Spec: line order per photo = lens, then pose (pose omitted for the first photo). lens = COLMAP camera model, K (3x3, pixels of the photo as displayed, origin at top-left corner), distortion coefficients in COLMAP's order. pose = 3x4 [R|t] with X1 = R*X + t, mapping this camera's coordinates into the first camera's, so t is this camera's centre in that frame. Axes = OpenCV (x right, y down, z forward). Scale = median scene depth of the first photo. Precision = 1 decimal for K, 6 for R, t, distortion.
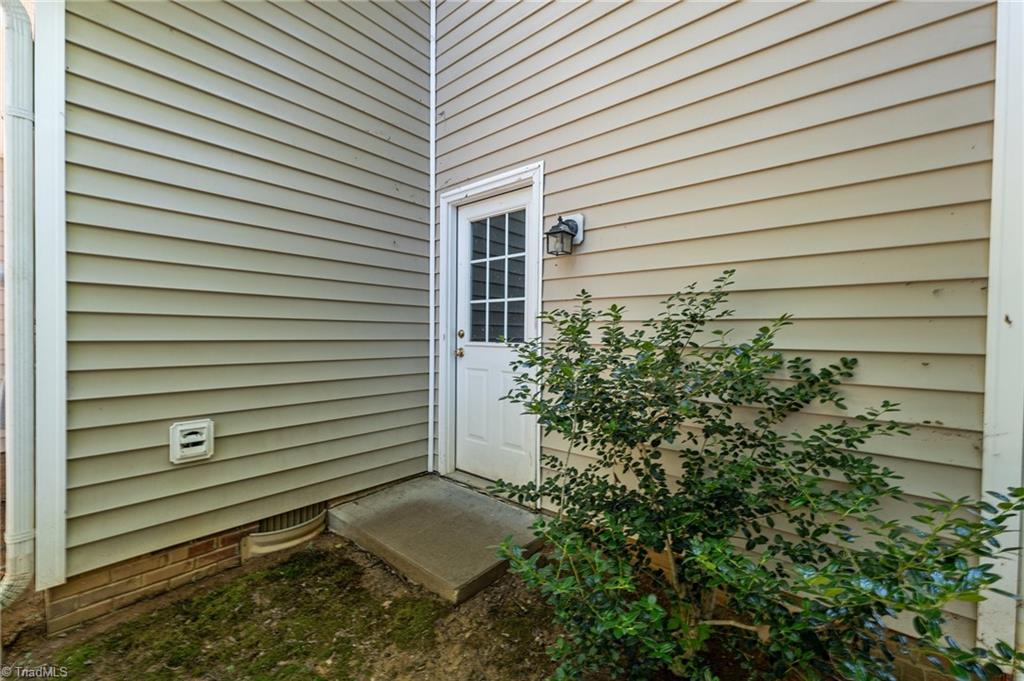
lens RADIAL K [[419.4, 0, 509.8], [0, 419.4, 338.1], [0, 0, 1]] dist [-0.001271, 0.000047]
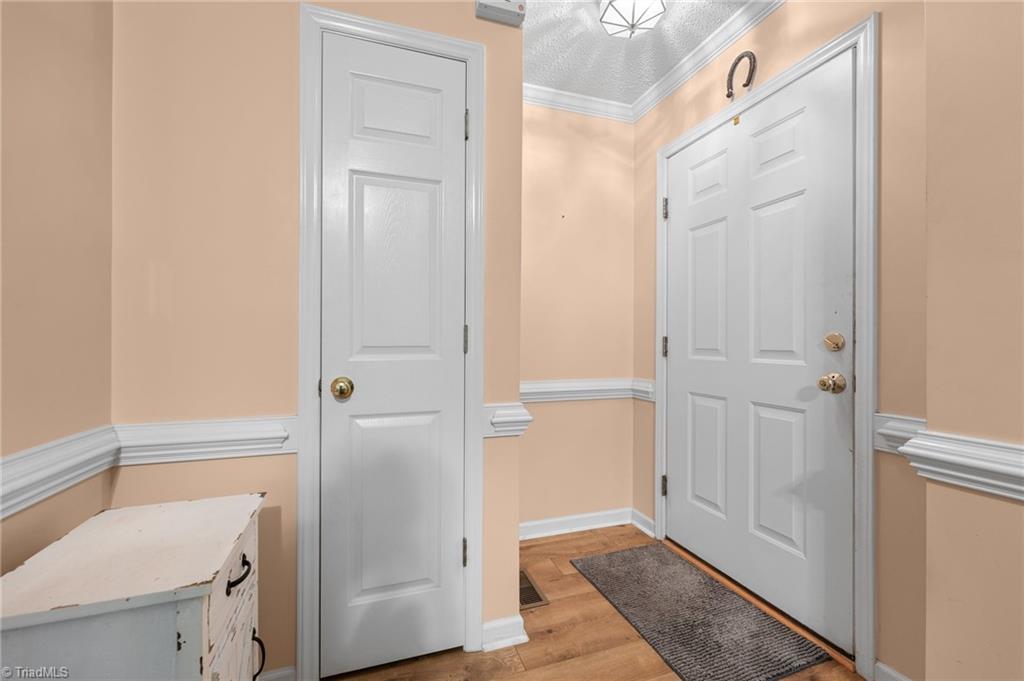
lens RADIAL K [[419.4, 0, 511.9], [0, 419.4, 341.3], [0, 0, 1]] dist [-0.001271, 0.000047]
pose [[0.862504, -0.009039, -0.505970, -0.009876], [0.001833, 0.999890, -0.014736, -0.003949], [0.506047, 0.011783, 0.862425, 0.278499]]
